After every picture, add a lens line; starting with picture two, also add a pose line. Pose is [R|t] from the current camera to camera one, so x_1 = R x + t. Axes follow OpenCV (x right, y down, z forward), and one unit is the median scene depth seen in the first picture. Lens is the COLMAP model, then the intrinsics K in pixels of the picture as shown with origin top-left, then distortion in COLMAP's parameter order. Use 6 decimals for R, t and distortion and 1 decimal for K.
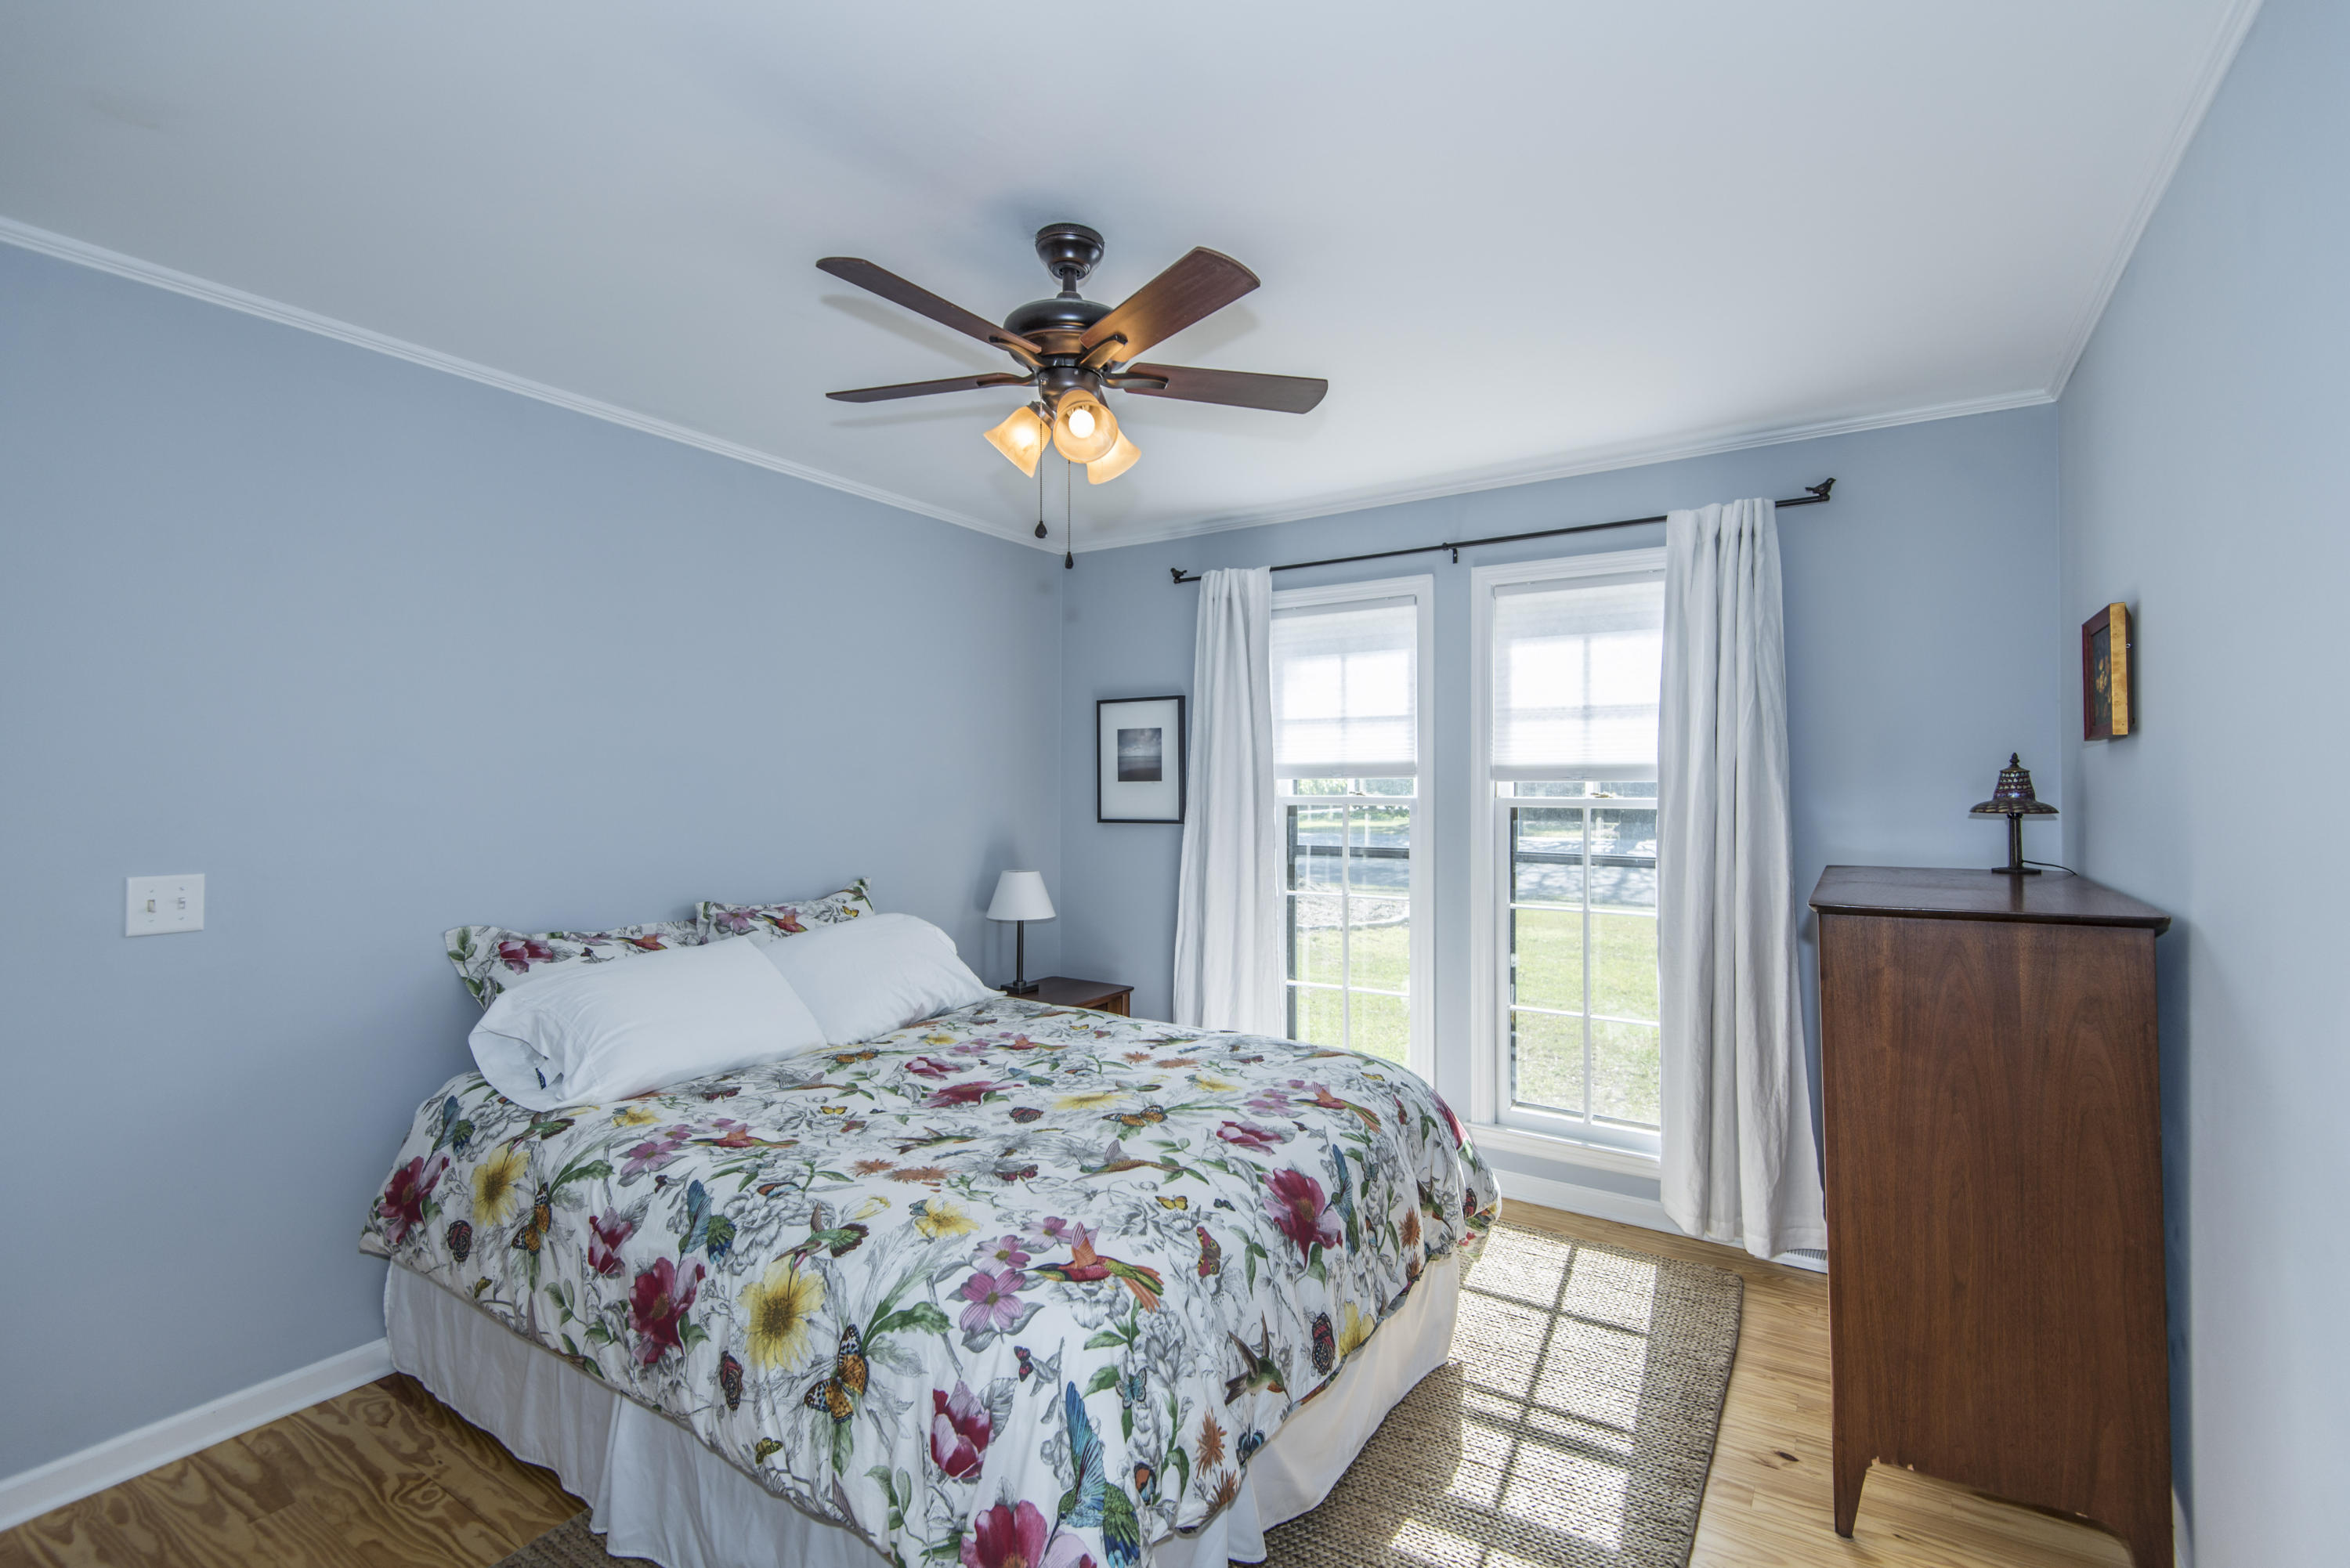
lens RADIAL K [[1058.2, 0, 1175.8], [0, 1058.2, 779.5], [0, 0, 1]] dist [0.041895, -0.019785]
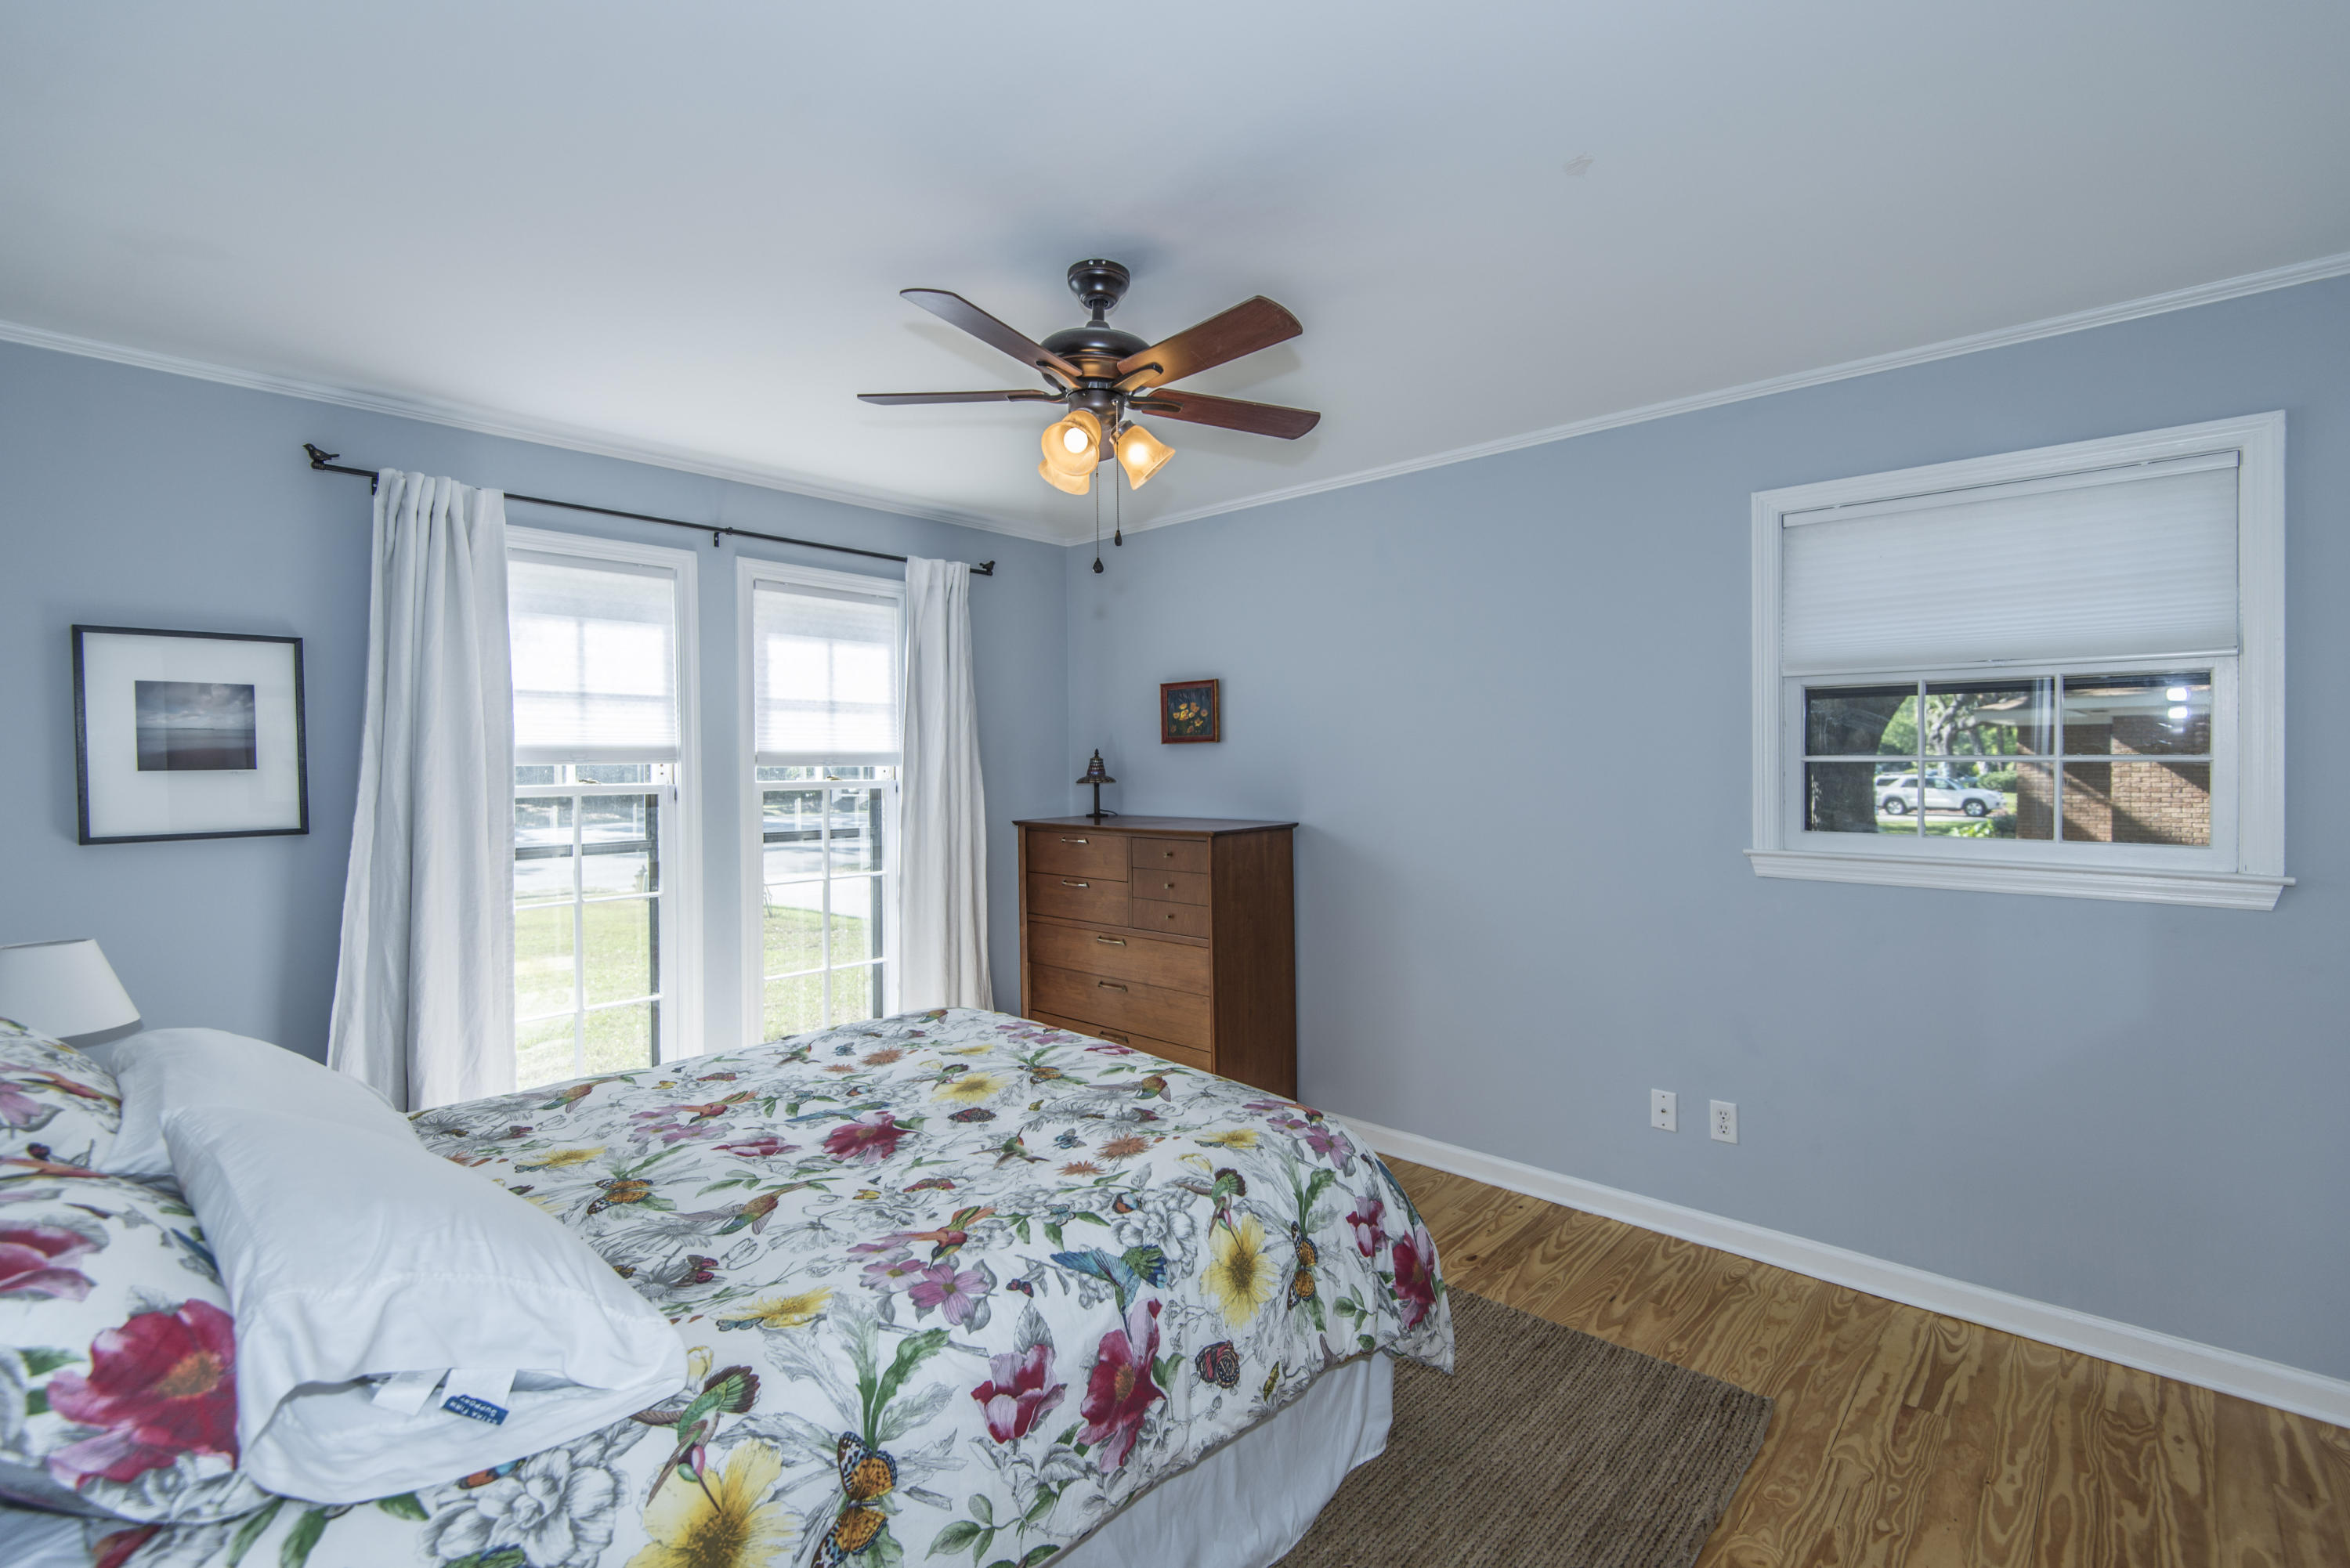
lens RADIAL K [[1061.3, 0, 1184.5], [0, 1061.3, 775.7], [0, 0, 1]] dist [0.033303, -0.019822]
pose [[0.164724, -0.012293, 0.986263, -0.699143], [0.003478, 0.999923, 0.011883, -0.000482], [-0.986334, 0.001473, 0.164754, 0.435190]]
